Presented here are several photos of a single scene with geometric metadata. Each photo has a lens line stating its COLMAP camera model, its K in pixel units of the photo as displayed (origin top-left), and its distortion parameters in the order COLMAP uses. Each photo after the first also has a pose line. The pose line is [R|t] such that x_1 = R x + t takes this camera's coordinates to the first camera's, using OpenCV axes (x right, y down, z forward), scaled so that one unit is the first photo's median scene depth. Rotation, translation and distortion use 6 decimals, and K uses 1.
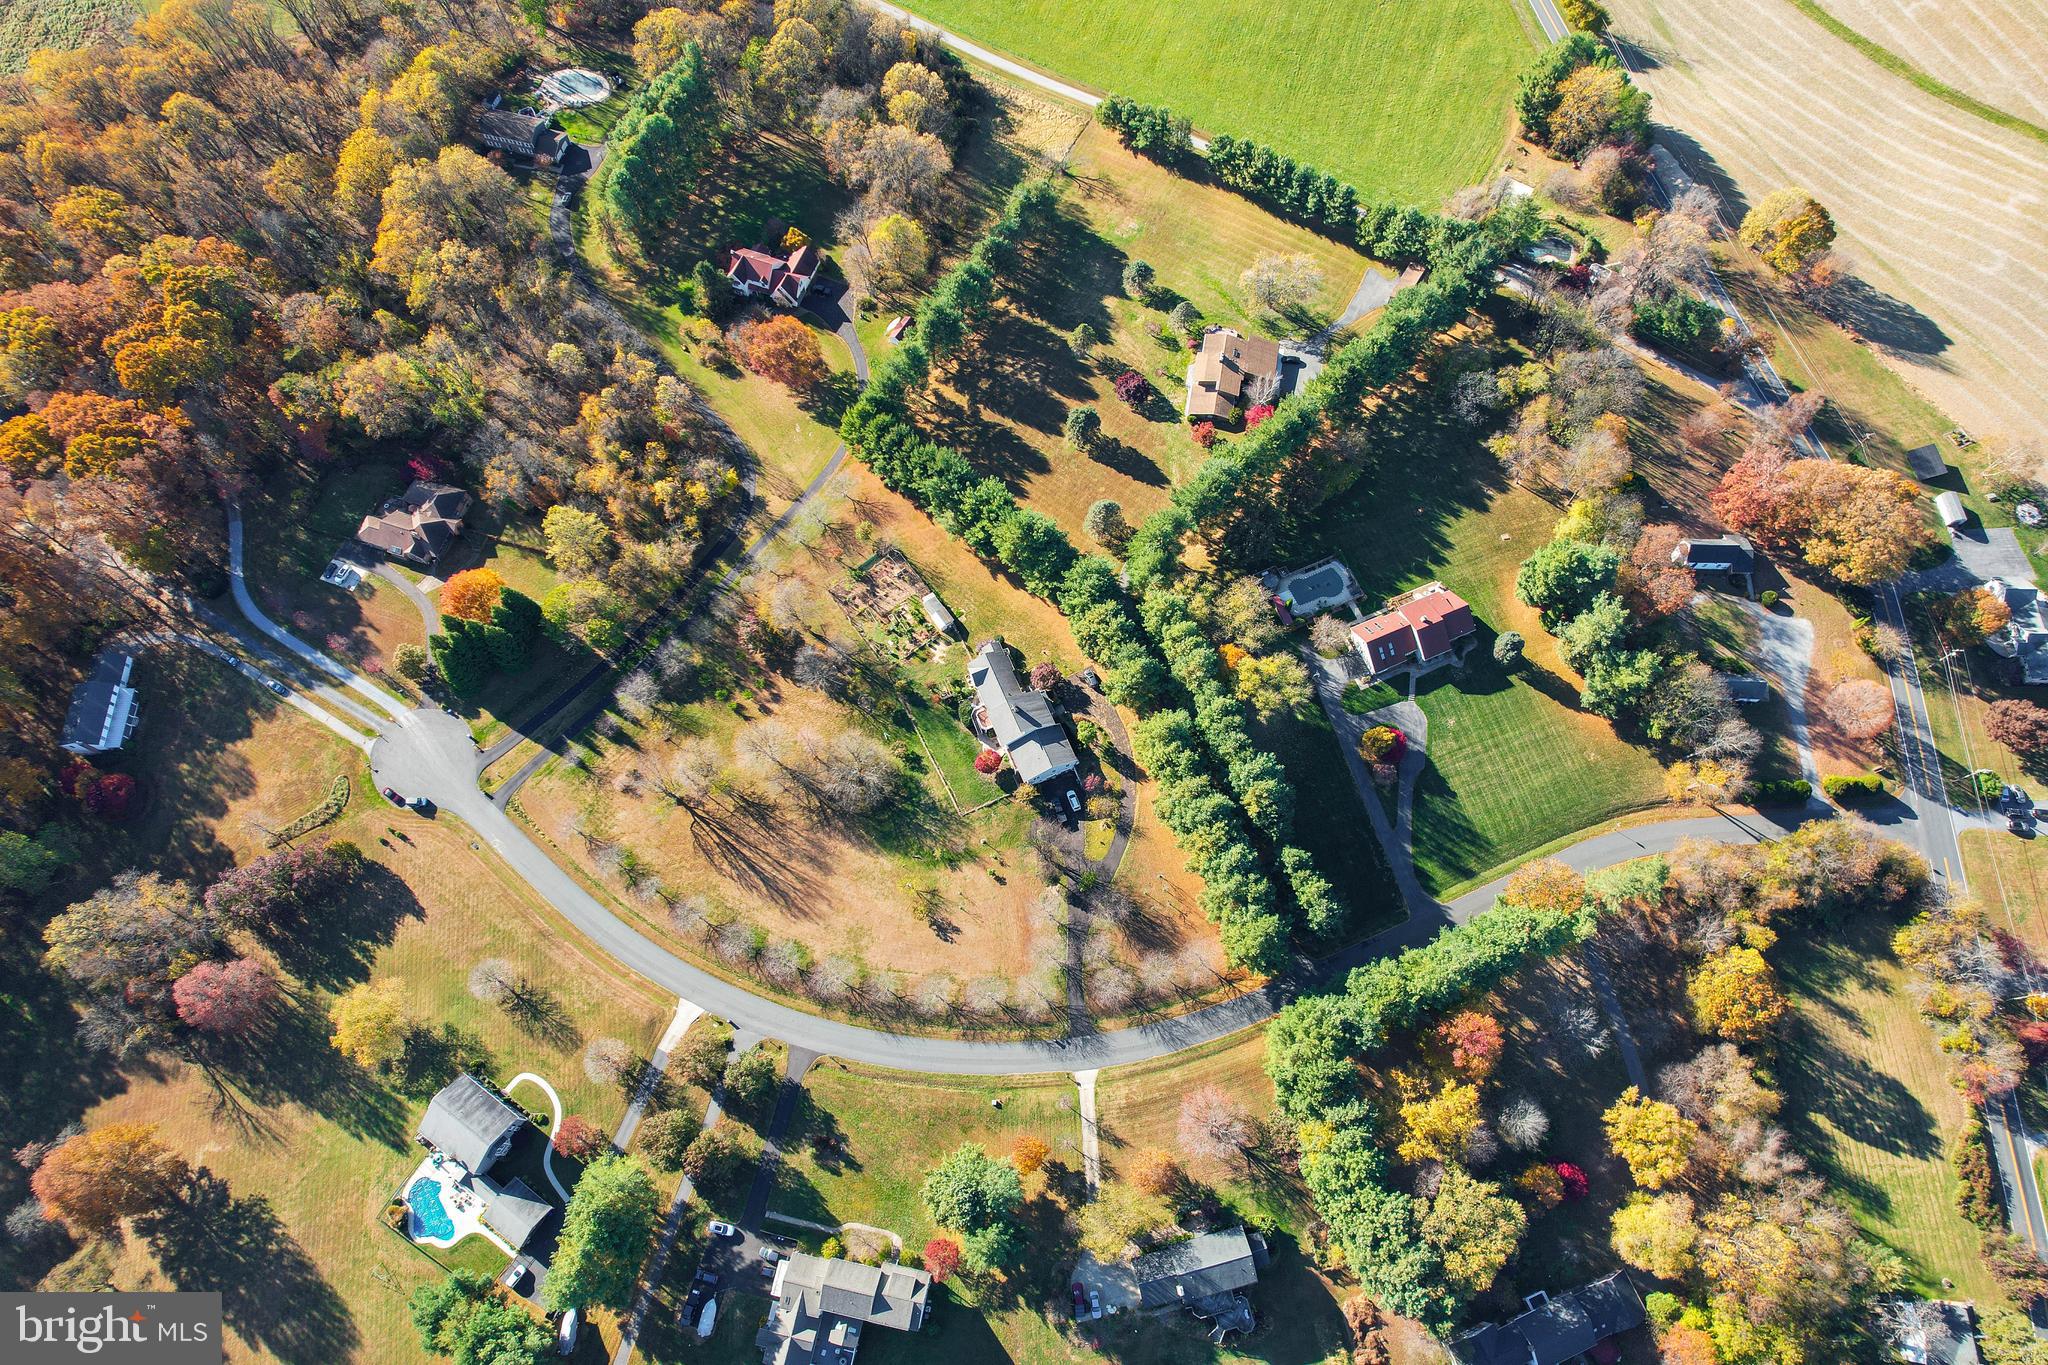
lens RADIAL K [[1313.8, 0, 1035.8], [0, 1313.8, 682.3], [0, 0, 1]] dist [-0.086689, 0.082247]
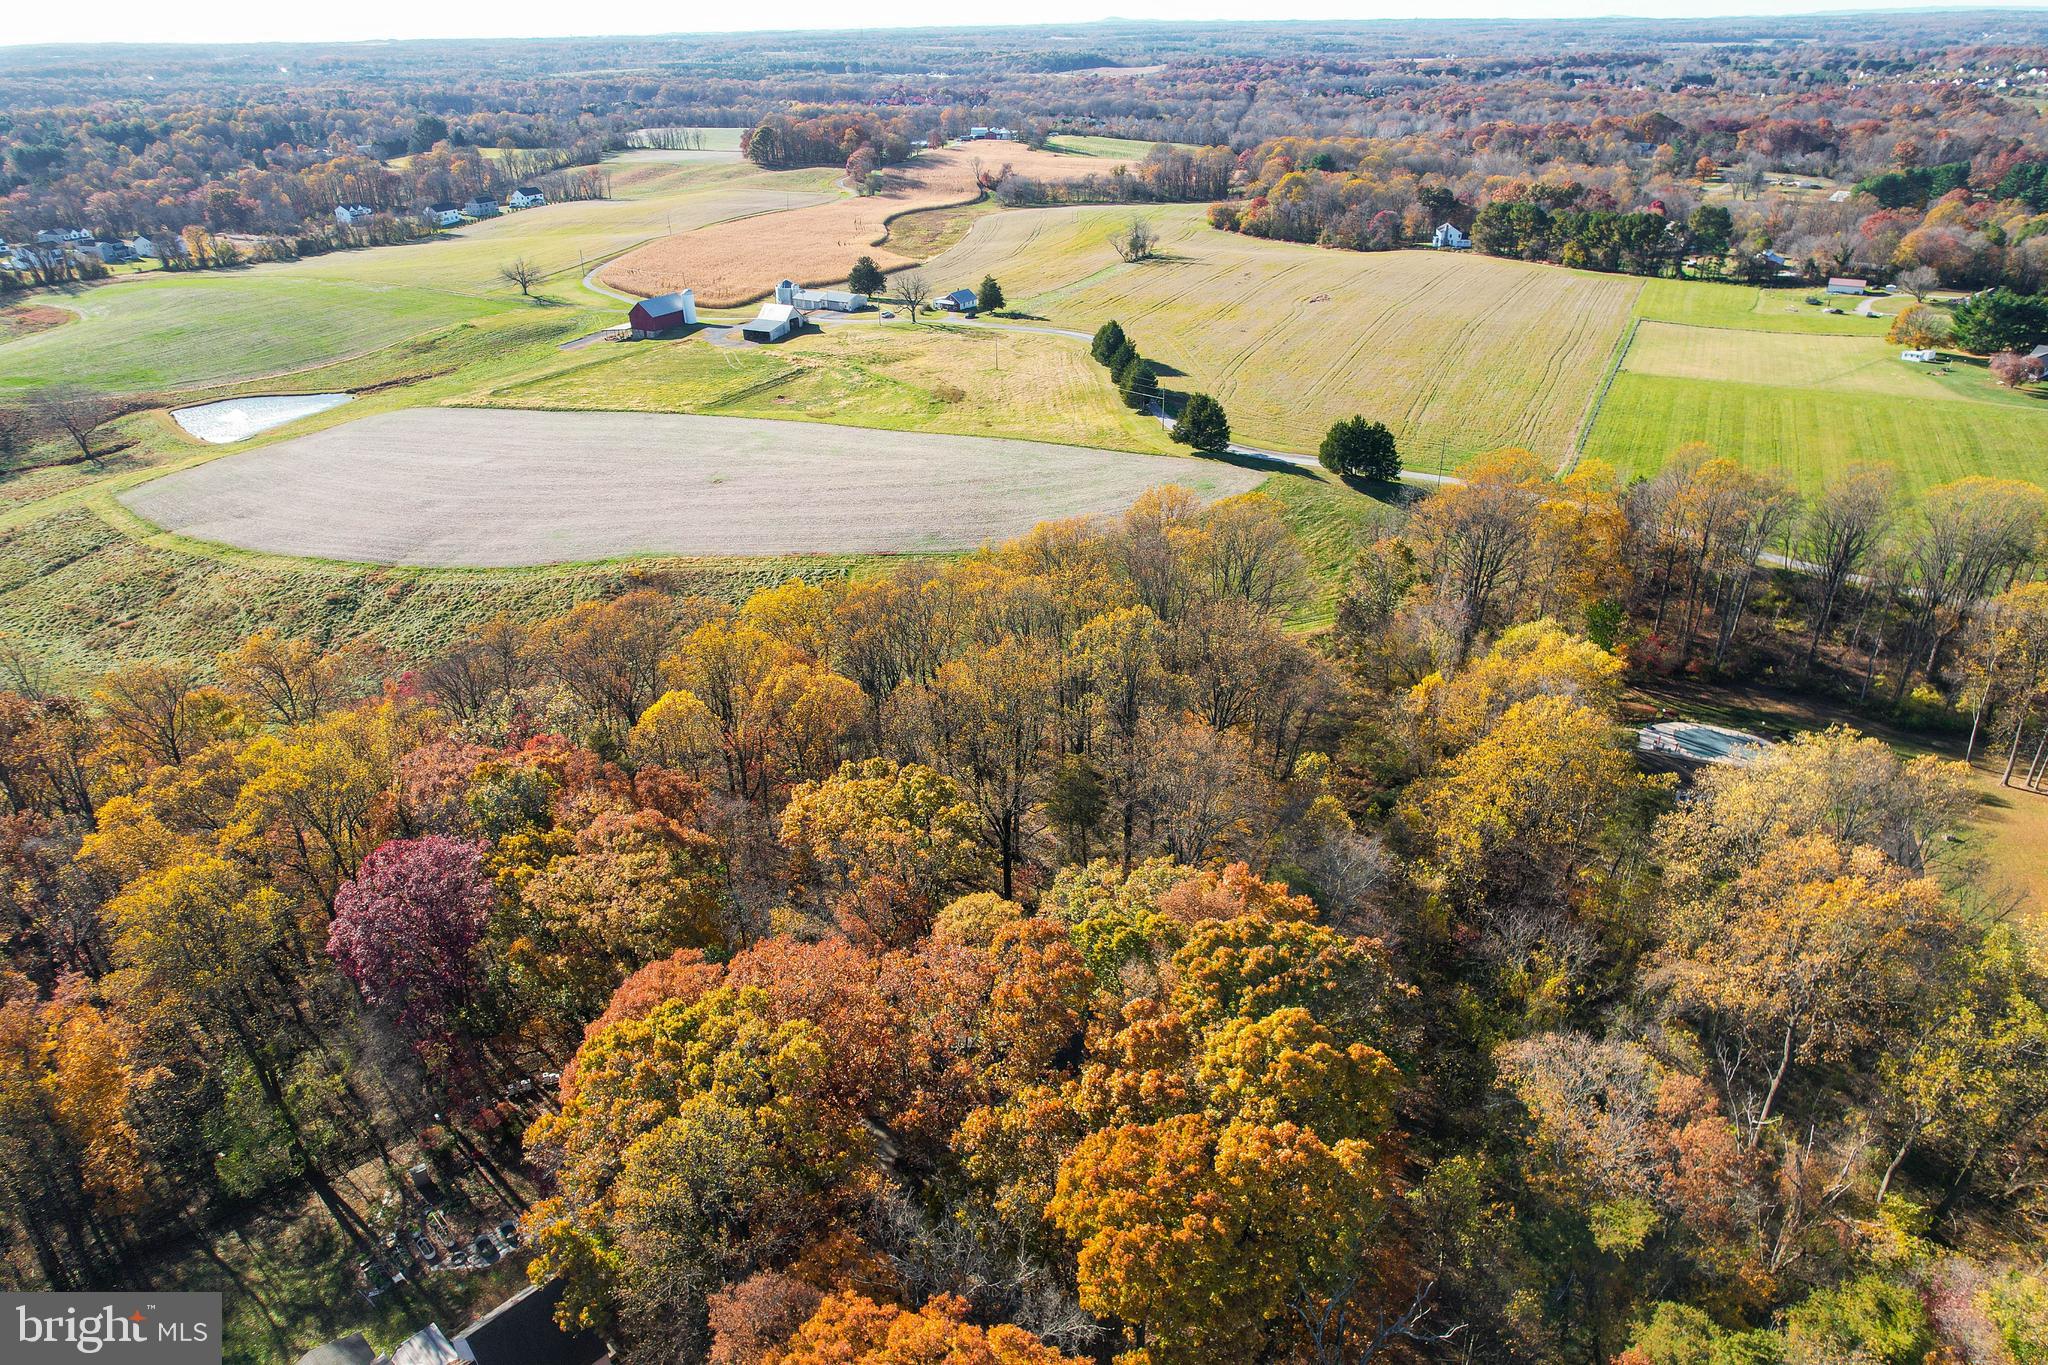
lens RADIAL K [[1313.8, 0, 1035.8], [0, 1313.8, 682.3], [0, 0, 1]] dist [-0.086689, 0.082247]
pose [[0.990170, 0.057154, -0.127661, -0.678094], [-0.126544, 0.754870, -0.643551, -0.153822], [0.059586, 0.653379, 0.754682, 0.719666]]
